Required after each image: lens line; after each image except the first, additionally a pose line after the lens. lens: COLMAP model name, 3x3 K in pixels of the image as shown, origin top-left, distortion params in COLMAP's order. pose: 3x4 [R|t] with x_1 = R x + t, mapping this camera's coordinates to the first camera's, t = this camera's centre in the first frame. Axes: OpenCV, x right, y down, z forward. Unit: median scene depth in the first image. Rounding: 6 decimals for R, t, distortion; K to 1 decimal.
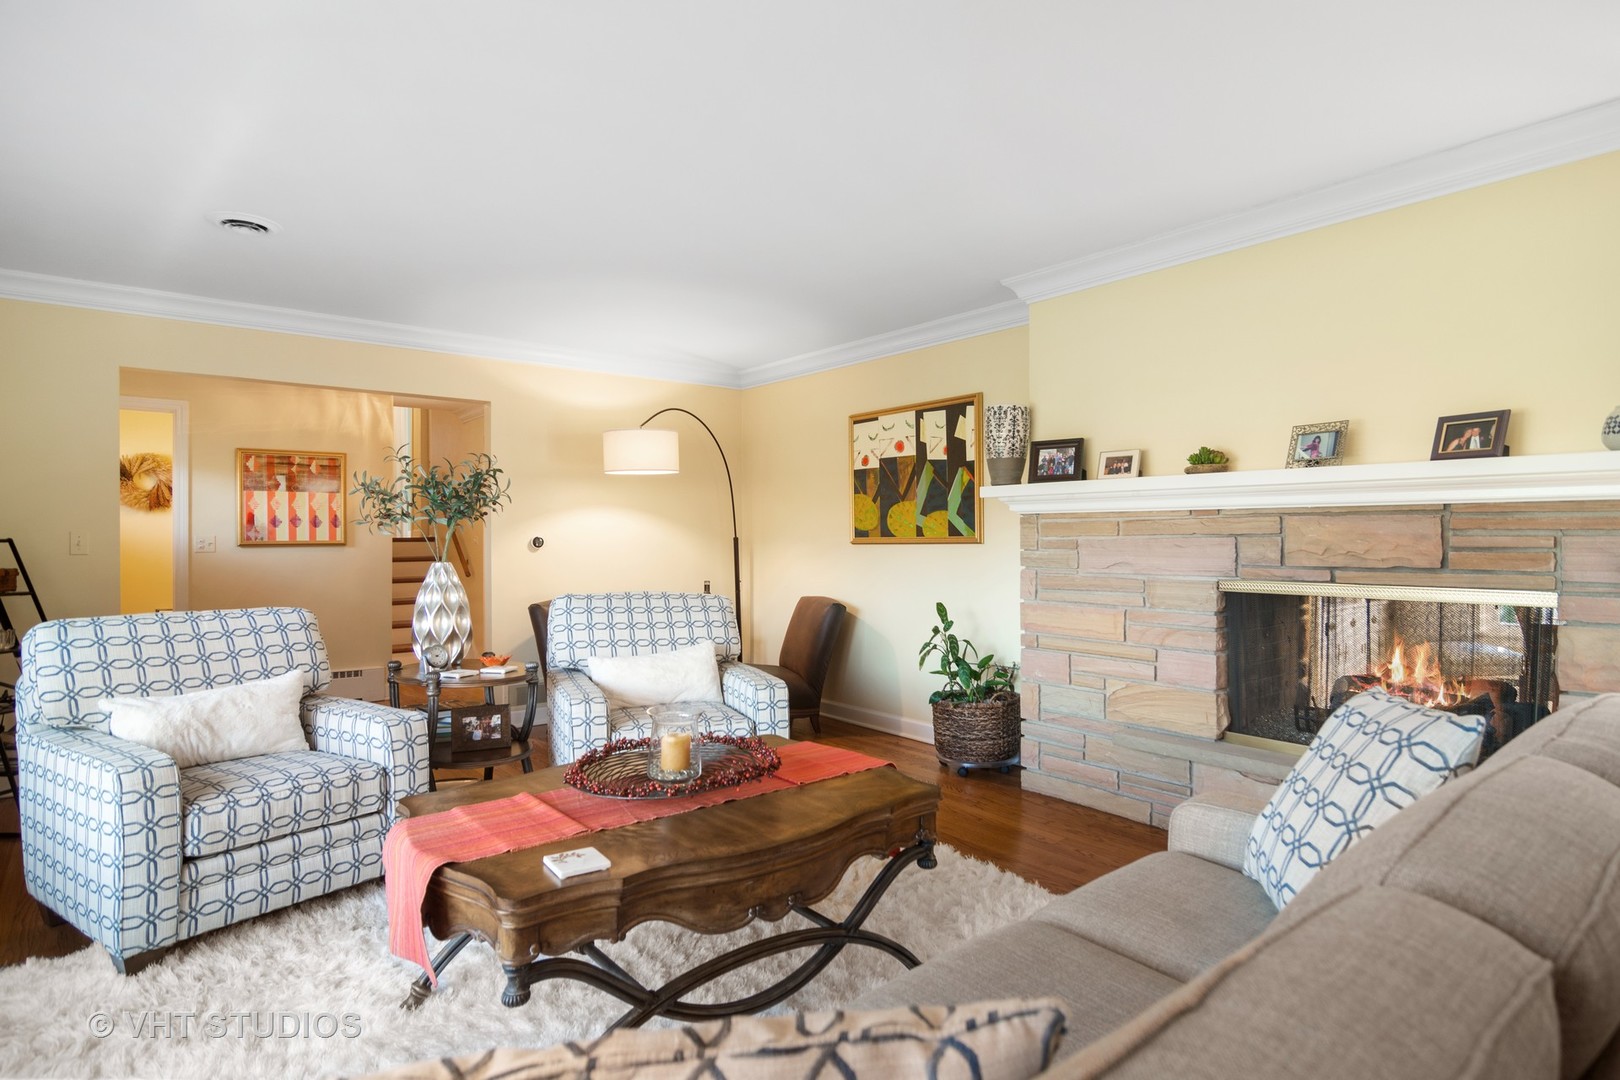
lens RADIAL K [[892.0, 0, 816.8], [0, 892.0, 536.4], [0, 0, 1]] dist [0.001353, -0.000428]
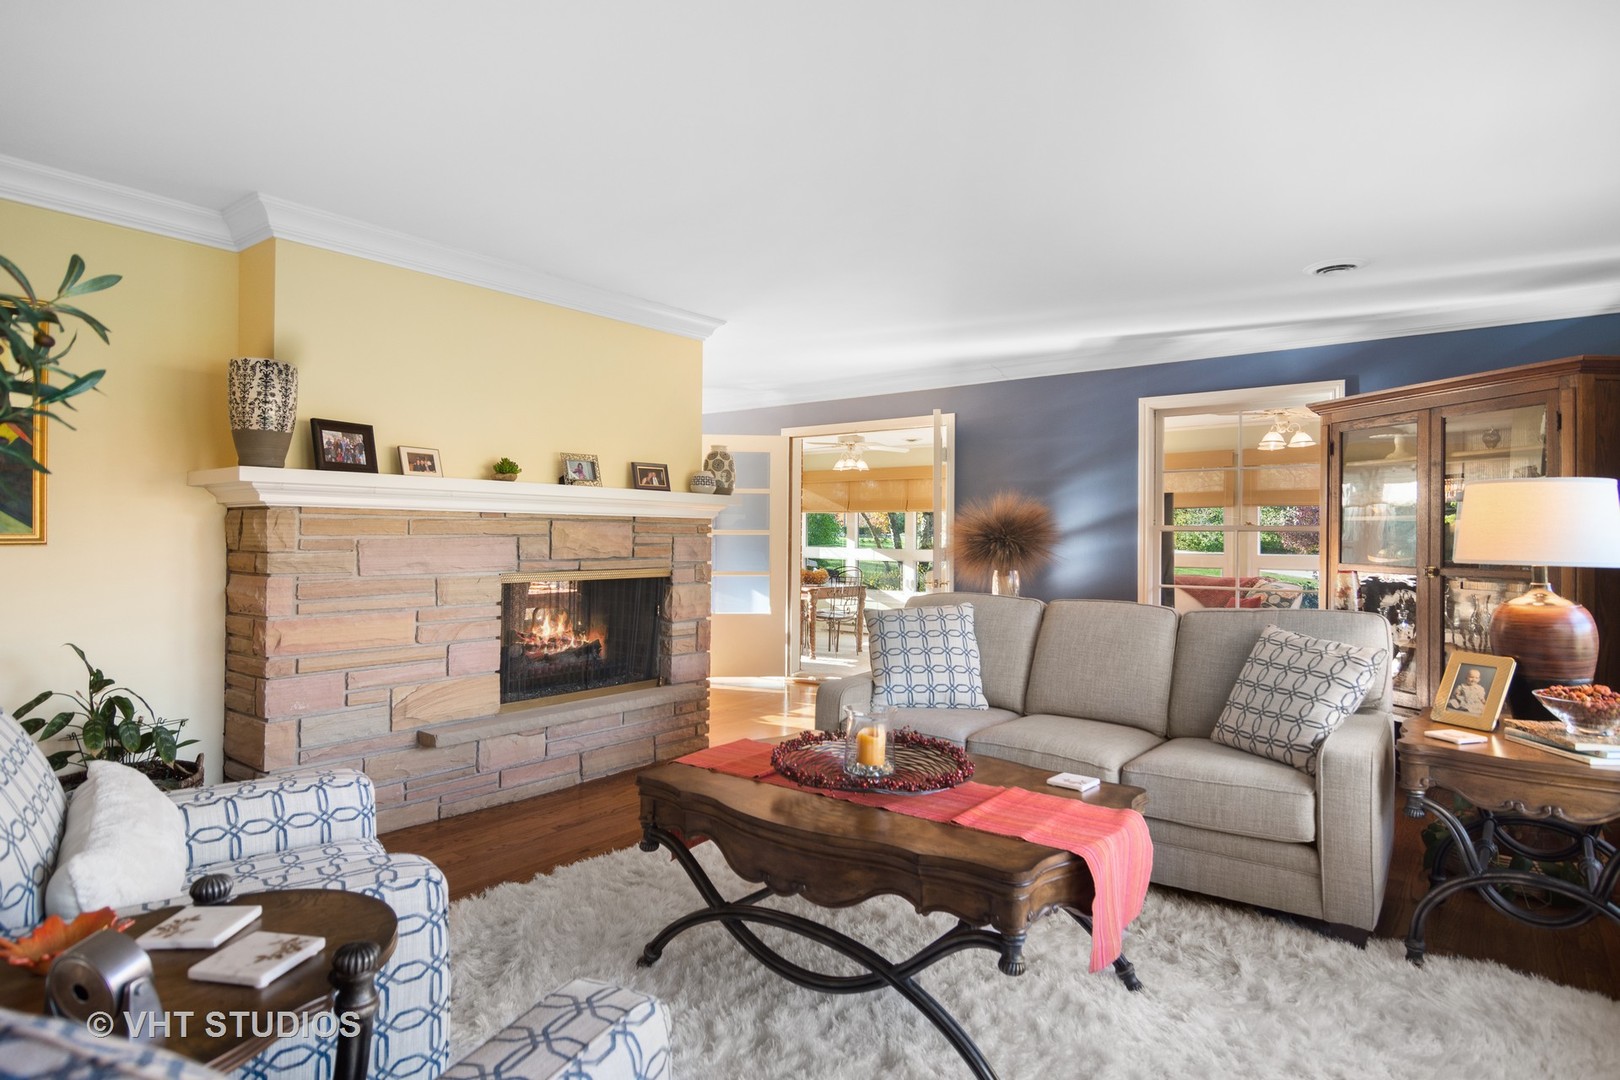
lens RADIAL K [[892.0, 0, 816.8], [0, 892.0, 536.4], [0, 0, 1]] dist [0.001353, -0.000428]
pose [[-0.254511, 0.001102, 0.967069, -0.729796], [-0.004998, 0.999984, -0.002455, 0.000901], [-0.967057, -0.005458, -0.254502, 0.851850]]
